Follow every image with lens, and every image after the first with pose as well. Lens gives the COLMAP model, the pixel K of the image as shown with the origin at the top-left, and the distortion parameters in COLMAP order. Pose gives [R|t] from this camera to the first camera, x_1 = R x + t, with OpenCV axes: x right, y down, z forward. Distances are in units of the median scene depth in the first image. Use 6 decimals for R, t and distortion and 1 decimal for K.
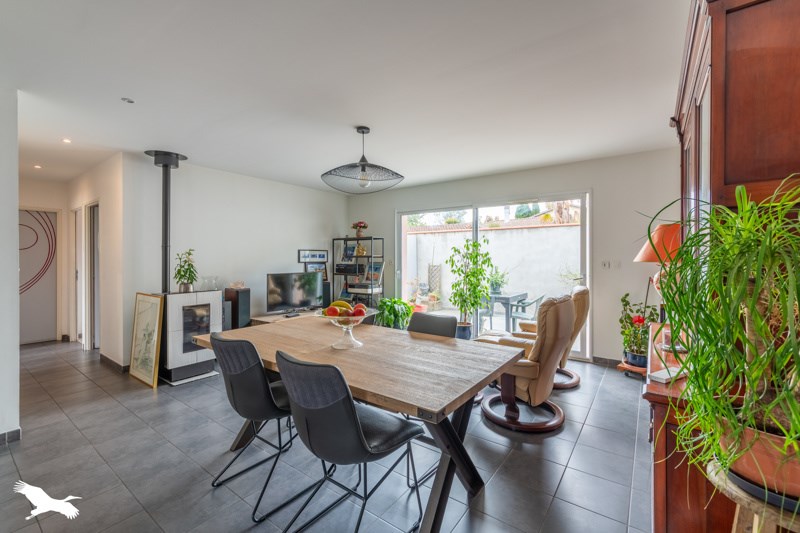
lens RADIAL K [[339.8, 0, 400.1], [0, 339.8, 257.9], [0, 0, 1]] dist [-0.001684, -0.000160]
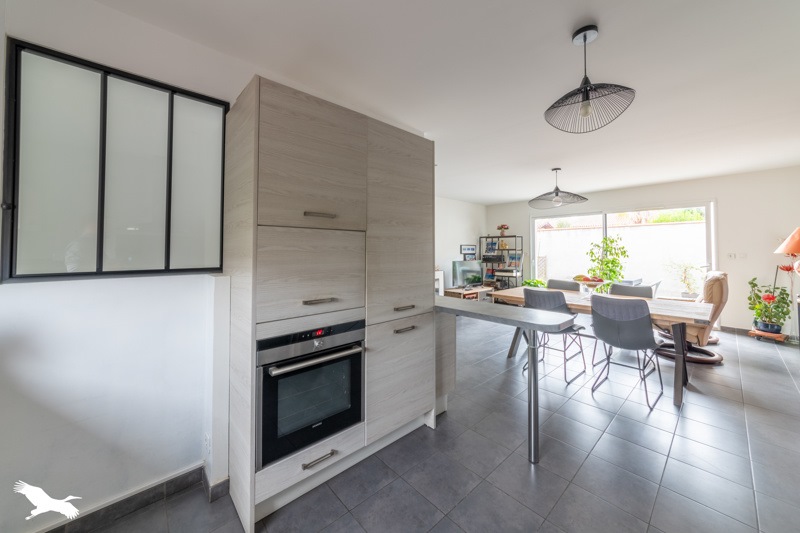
lens RADIAL K [[291.3, 0, 398.0], [0, 291.3, 243.4], [0, 0, 1]] dist [0.001003, 0.000209]
pose [[0.978795, -0.004382, -0.204794, -0.303464], [-0.000631, 0.999702, -0.024406, -0.000112], [0.204840, 0.024018, 0.978501, -0.262822]]
